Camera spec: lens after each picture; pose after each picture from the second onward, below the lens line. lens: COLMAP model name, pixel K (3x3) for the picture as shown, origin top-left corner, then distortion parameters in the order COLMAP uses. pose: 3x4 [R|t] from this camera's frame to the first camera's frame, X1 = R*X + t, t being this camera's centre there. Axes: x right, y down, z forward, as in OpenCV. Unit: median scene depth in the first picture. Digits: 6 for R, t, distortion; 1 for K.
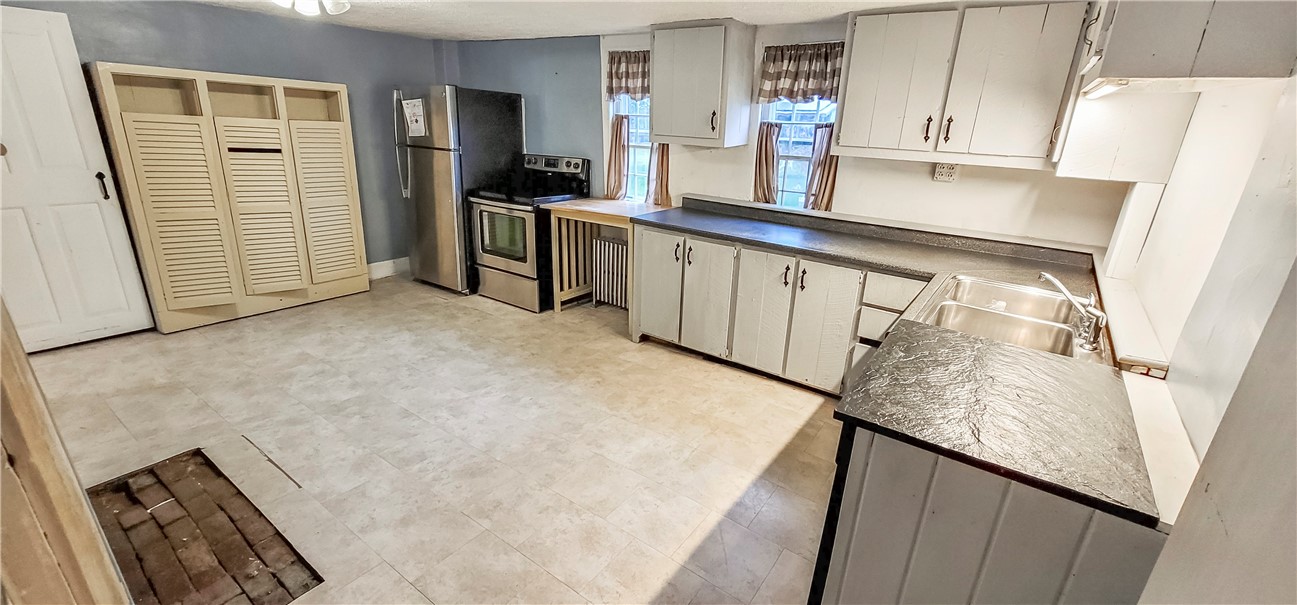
lens RADIAL K [[530.0, 0, 648.5], [0, 530.0, 302.5], [0, 0, 1]] dist [0.024073, 0.000003]
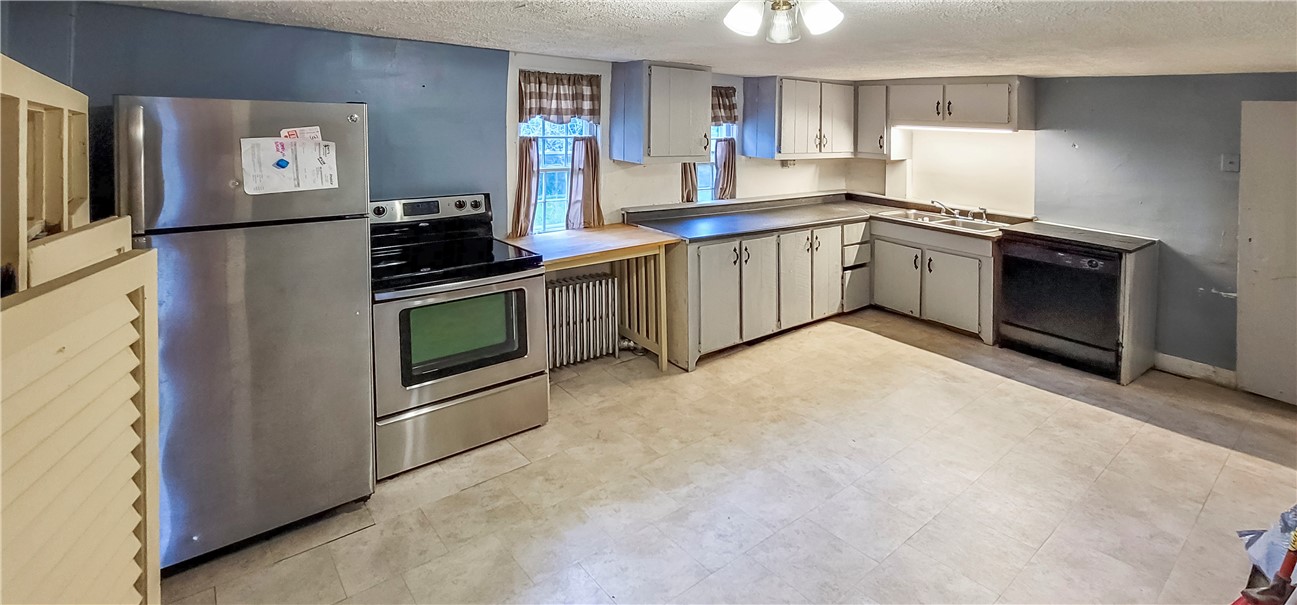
lens RADIAL K [[498.6, 0, 648.4], [0, 498.6, 129.0], [0, 0, 1]] dist [0.000043, -0.000025]
pose [[0.351330, -0.031985, 0.935705, -0.792218], [0.309641, 0.947146, -0.083885, -0.255824], [-0.883567, 0.319204, 0.342664, 0.590643]]
